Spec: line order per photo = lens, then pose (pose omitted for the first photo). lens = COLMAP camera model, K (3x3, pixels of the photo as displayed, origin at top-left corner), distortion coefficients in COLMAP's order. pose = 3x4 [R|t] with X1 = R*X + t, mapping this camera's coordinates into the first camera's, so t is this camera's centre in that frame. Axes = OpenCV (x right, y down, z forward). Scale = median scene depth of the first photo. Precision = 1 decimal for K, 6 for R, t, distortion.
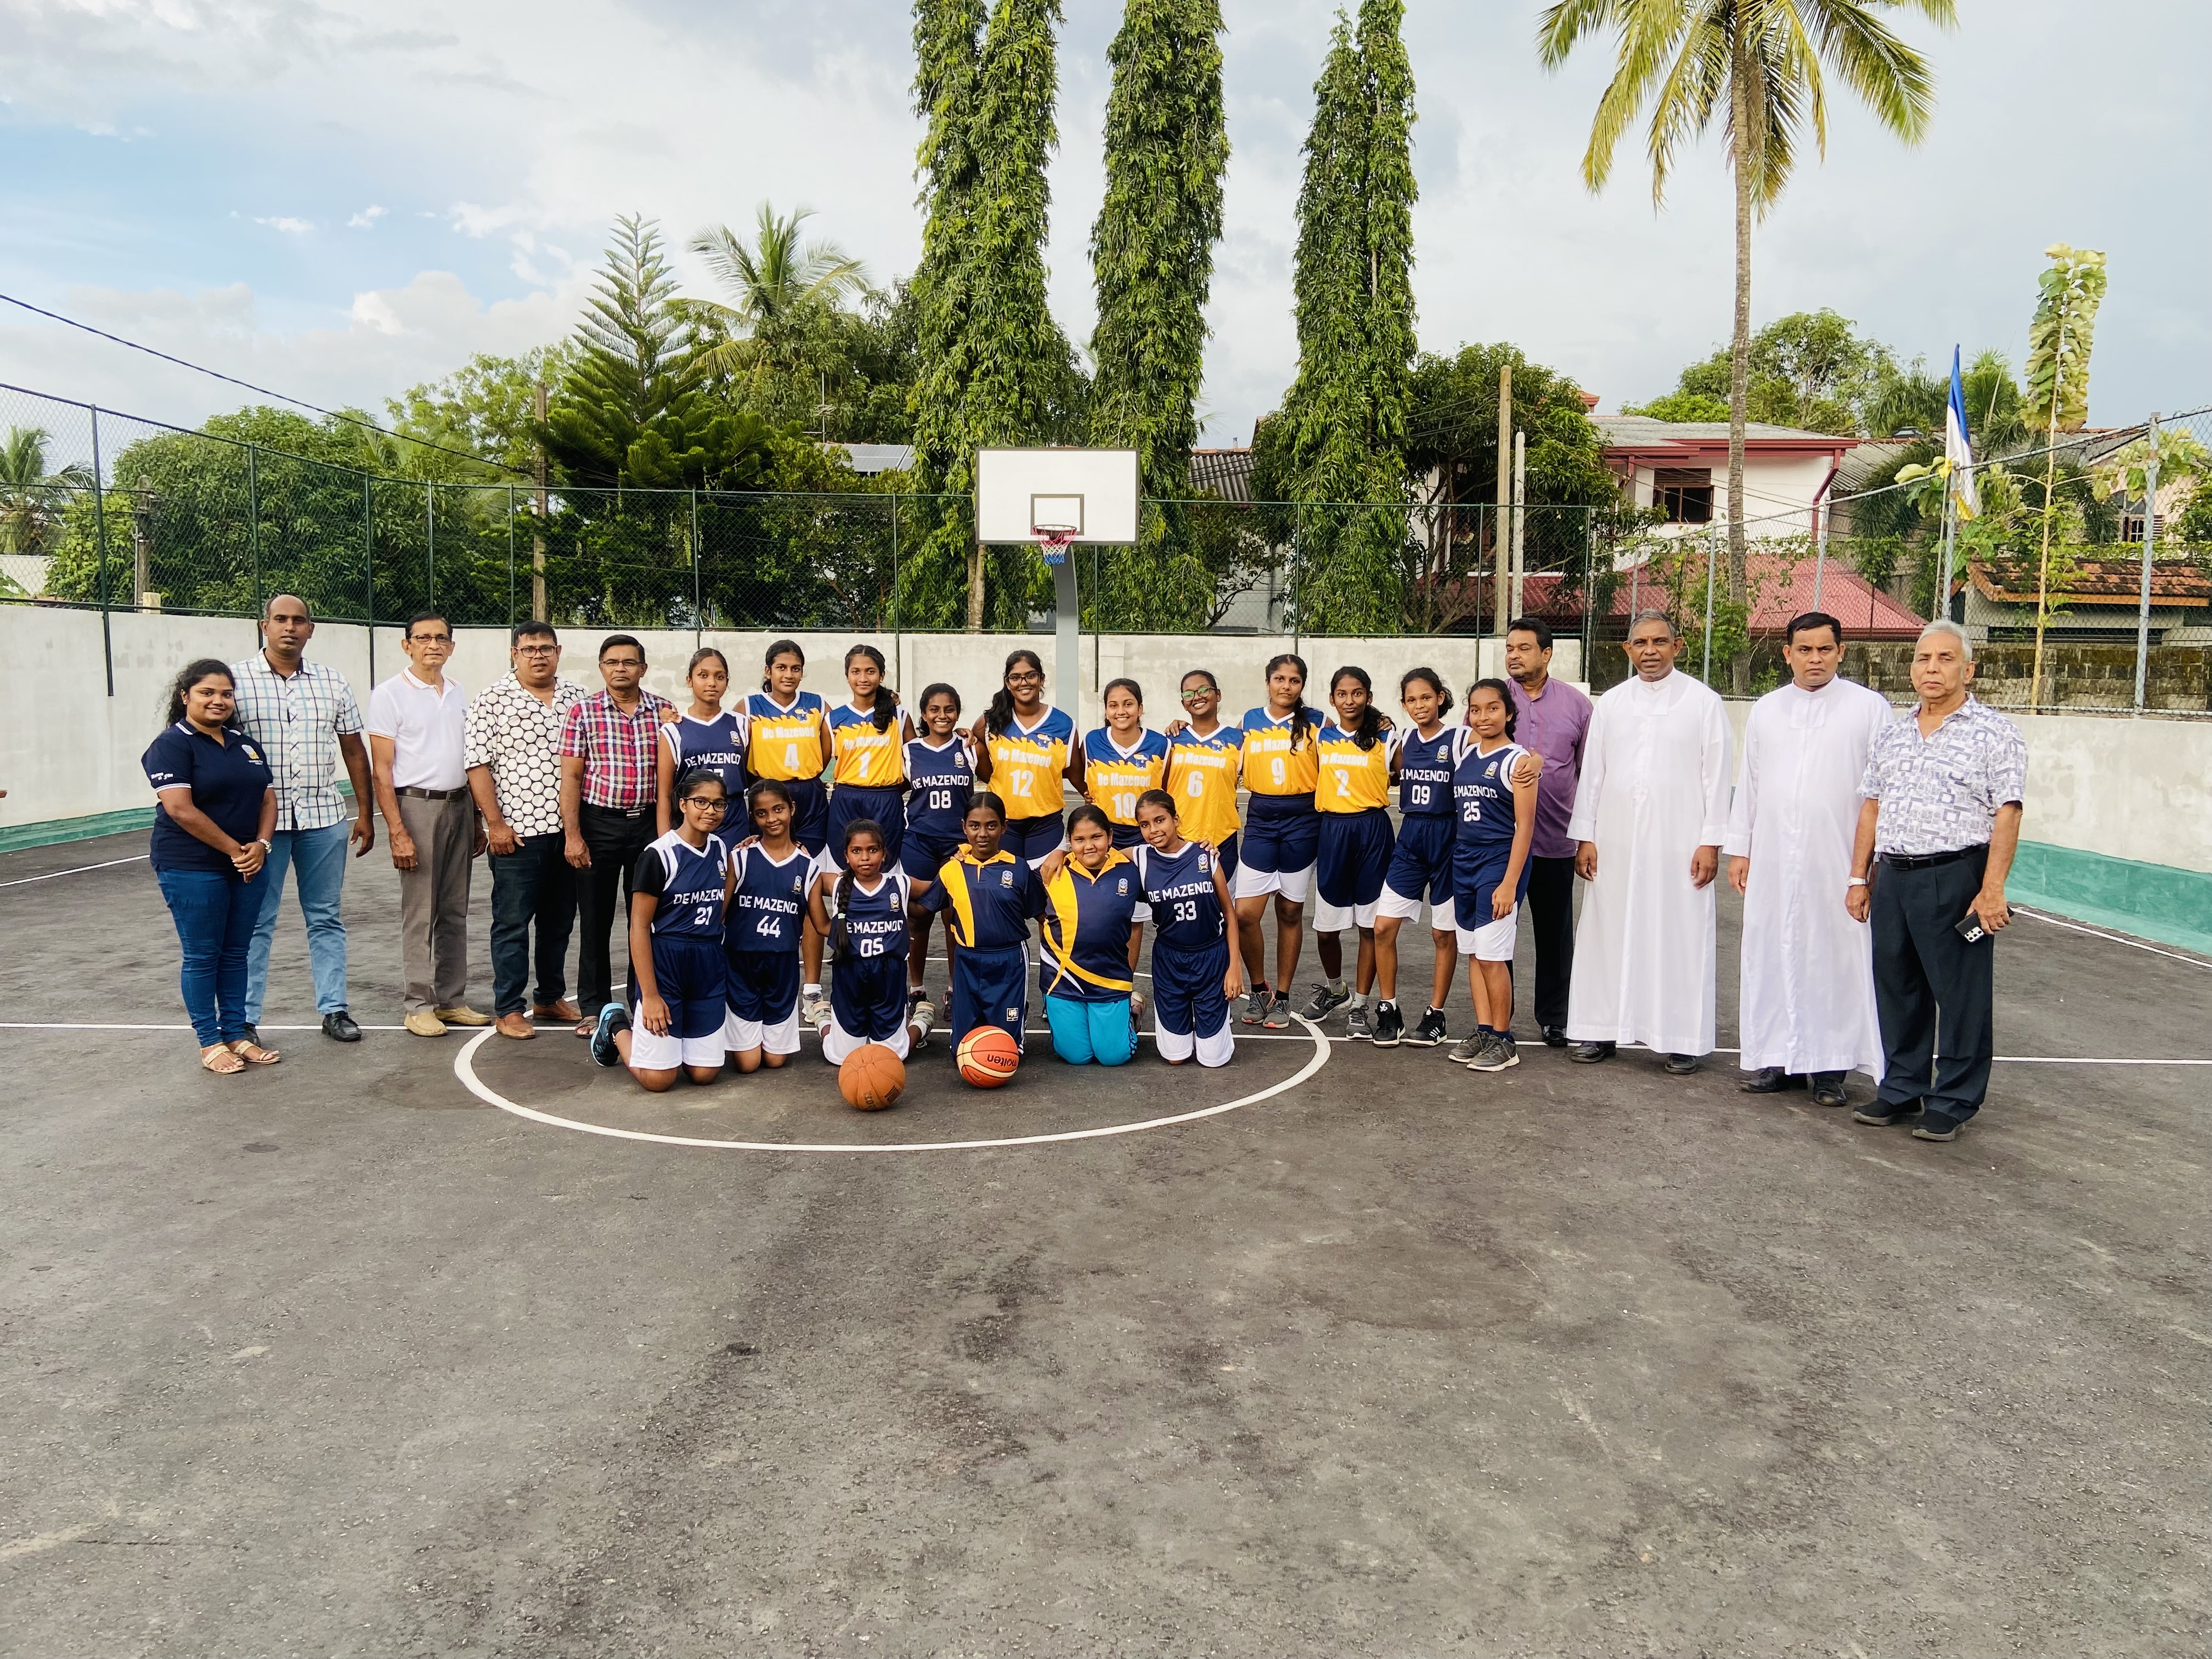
lens RADIAL K [[1724.5, 0, 1103.0], [0, 1724.5, 801.6], [0, 0, 1]] dist [0.165952, -0.205023]
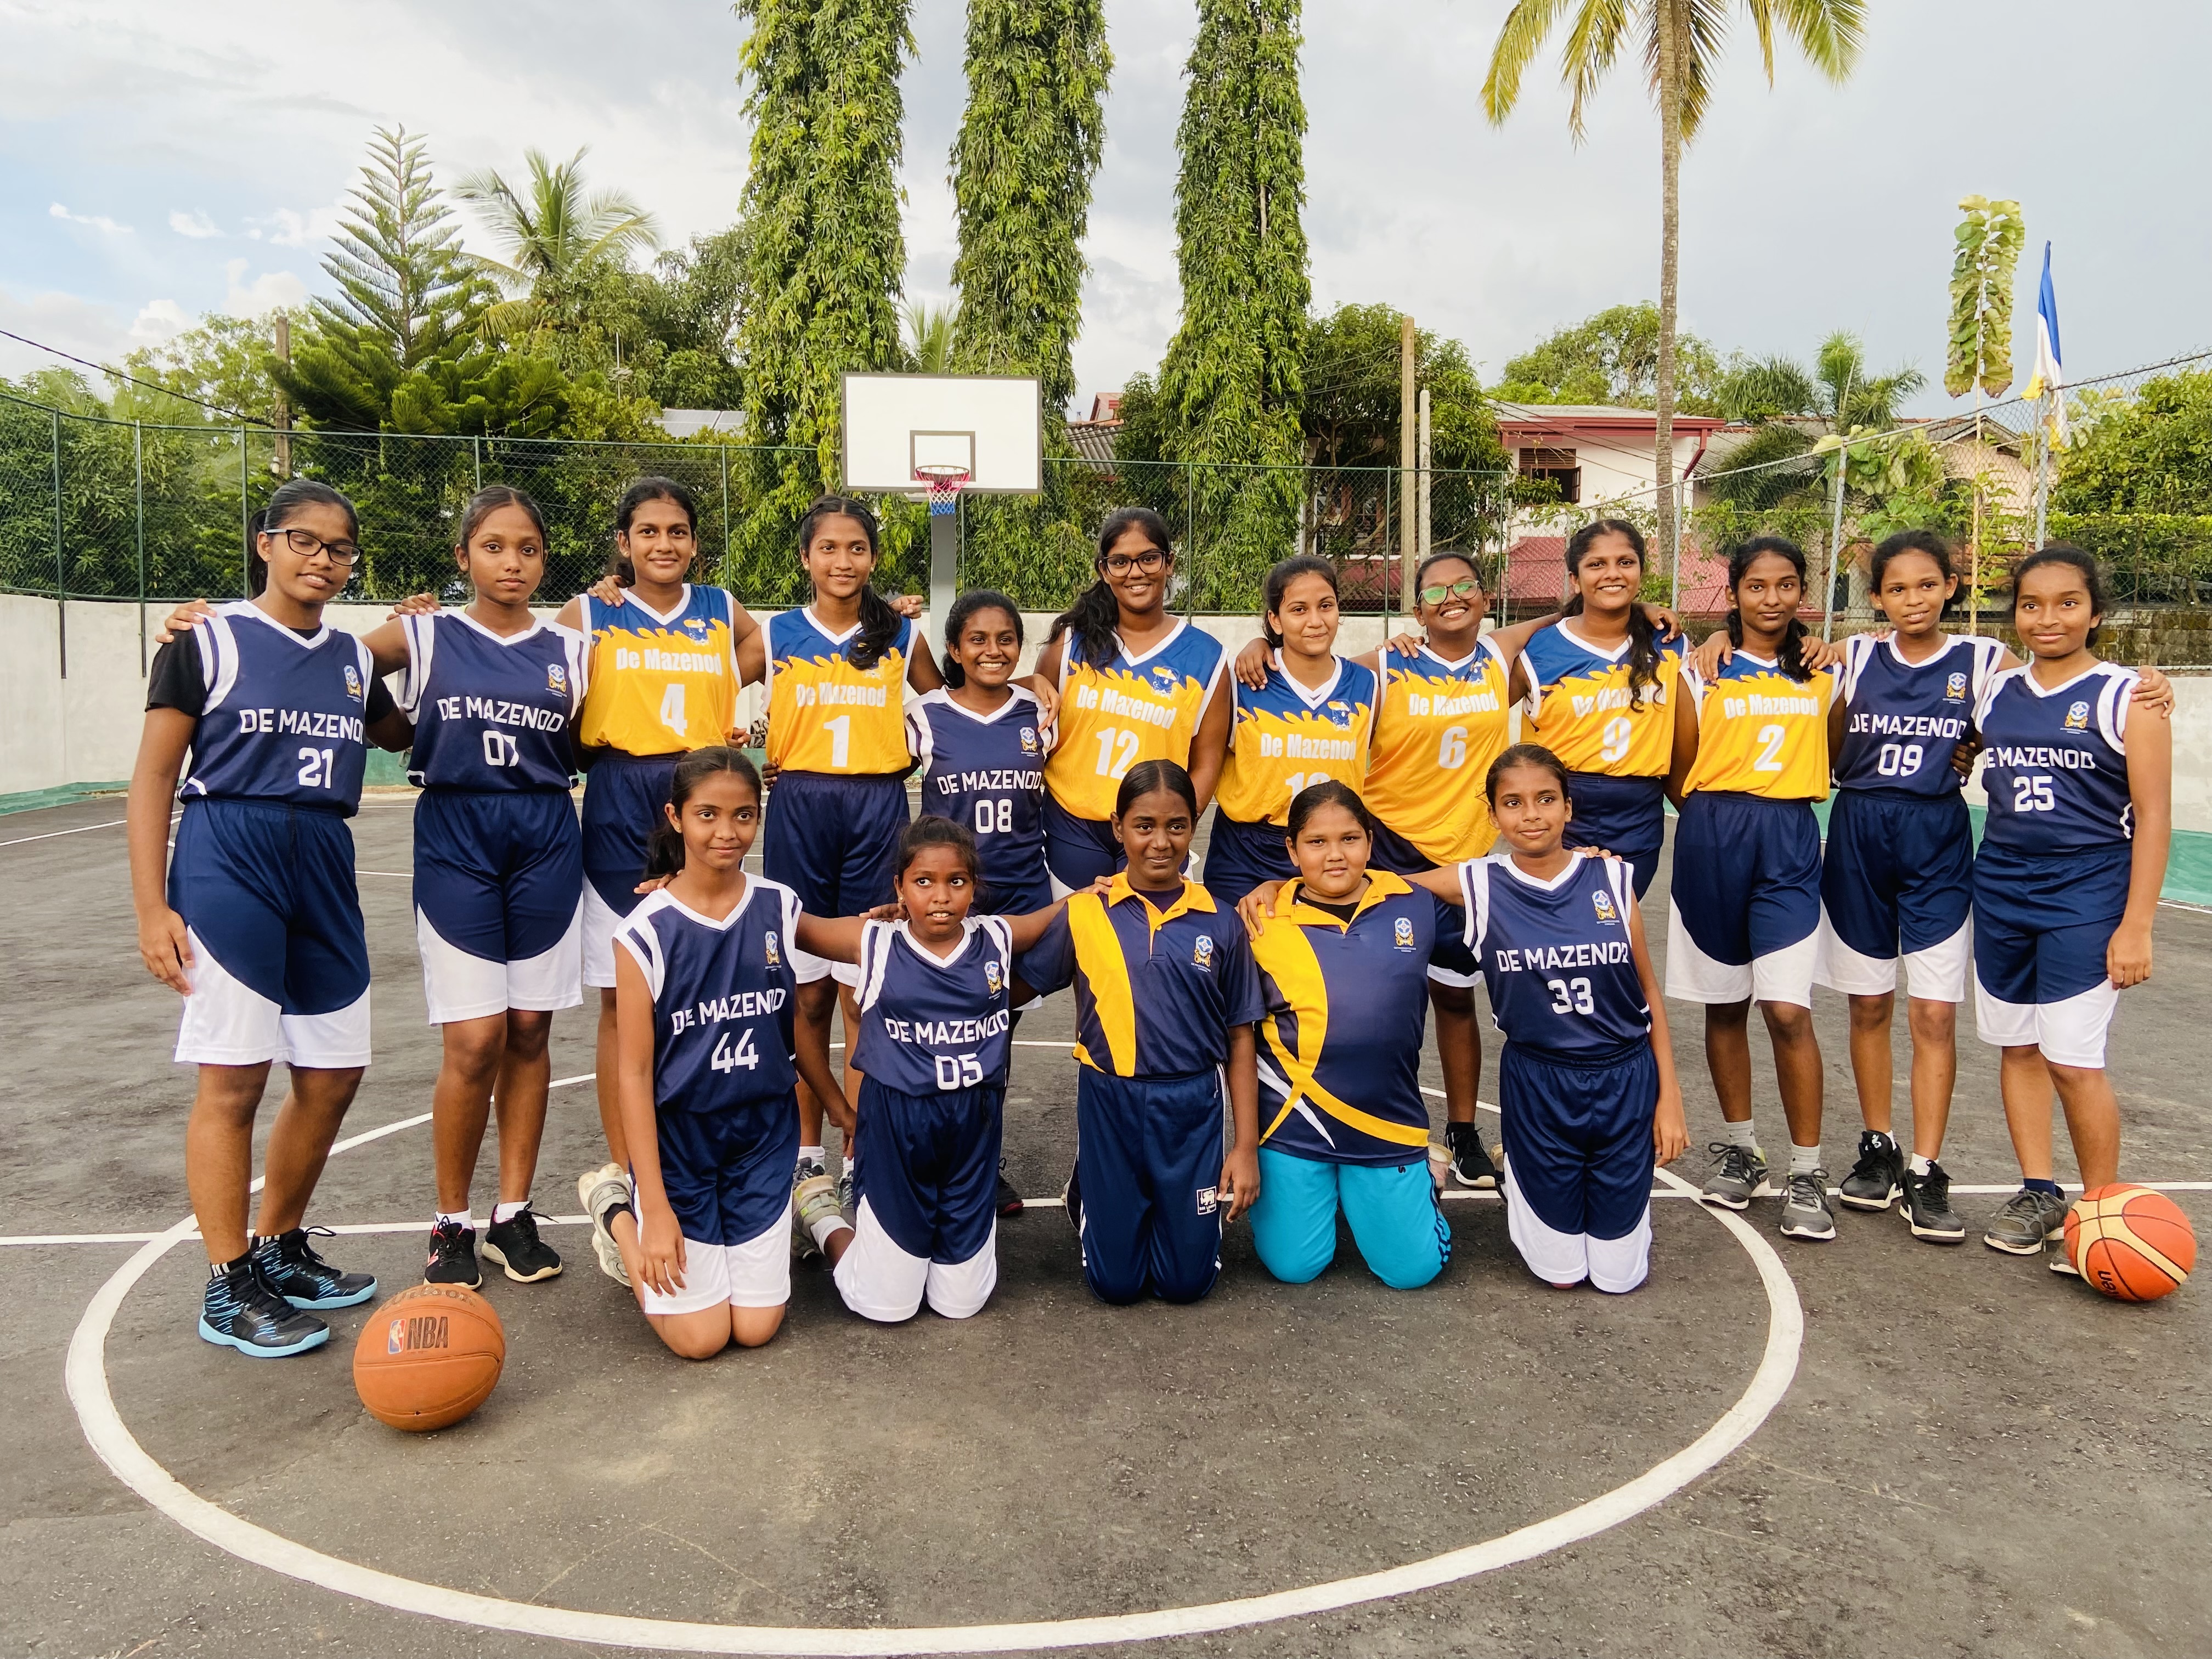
lens RADIAL K [[1700.5, 0, 1108.9], [0, 1700.5, 783.1], [0, 0, 1]] dist [0.180931, -0.219817]
pose [[0.991932, -0.013725, 0.126028, -0.040364], [0.015410, 0.999804, -0.012404, 0.001752], [-0.125833, 0.014246, 0.991949, 0.134040]]
